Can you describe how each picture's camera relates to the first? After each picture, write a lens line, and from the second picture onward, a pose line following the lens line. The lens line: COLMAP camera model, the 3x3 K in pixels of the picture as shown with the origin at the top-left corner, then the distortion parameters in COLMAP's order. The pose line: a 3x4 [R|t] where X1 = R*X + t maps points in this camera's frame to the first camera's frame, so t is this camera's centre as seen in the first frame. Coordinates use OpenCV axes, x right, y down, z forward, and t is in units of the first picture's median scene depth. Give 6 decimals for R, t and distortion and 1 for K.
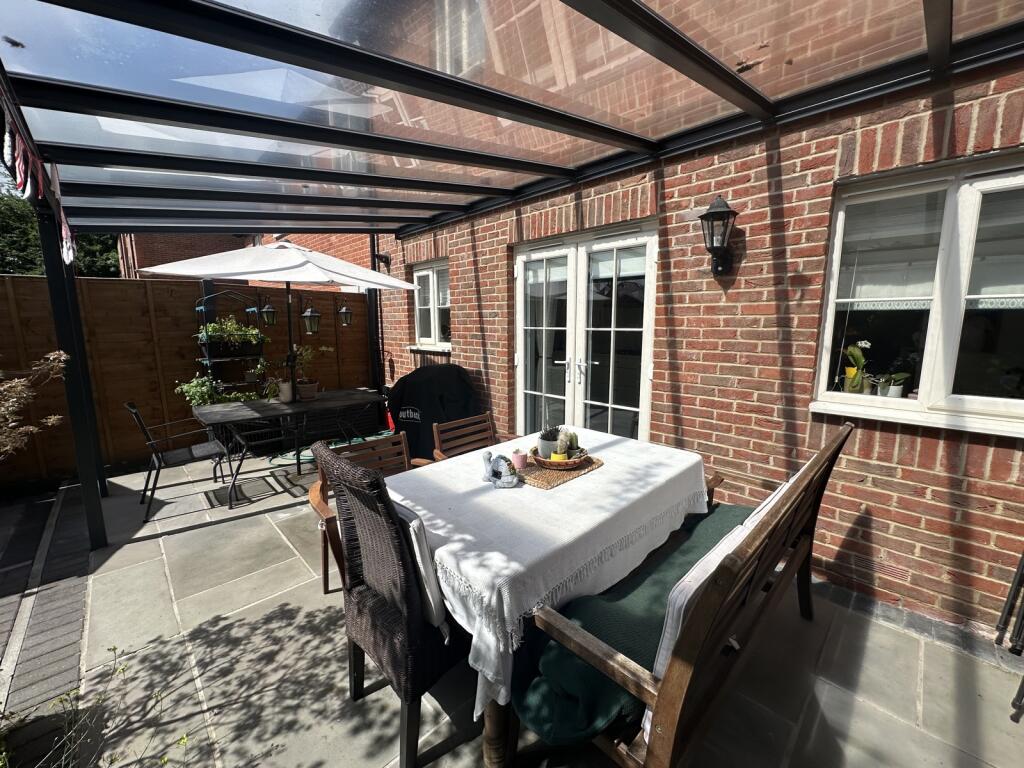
lens RADIAL K [[412.5, 0, 509.7], [0, 412.5, 381.7], [0, 0, 1]] dist [-0.000131, -0.000306]
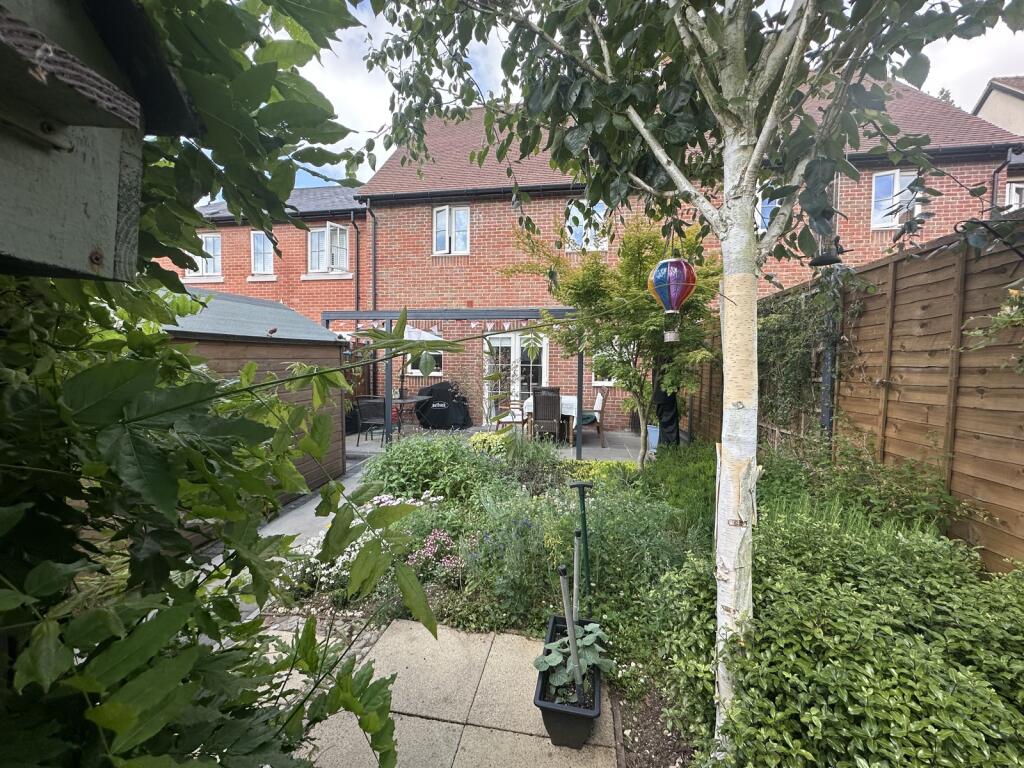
lens RADIAL K [[412.5, 0, 510.6], [0, 412.5, 382.0], [0, 0, 1]] dist [-0.000131, -0.000306]
pose [[0.798313, -0.019684, 0.601921, -1.515082], [0.075133, 0.994913, -0.067112, 0.159692], [-0.597538, 0.098800, 0.795730, -1.108411]]
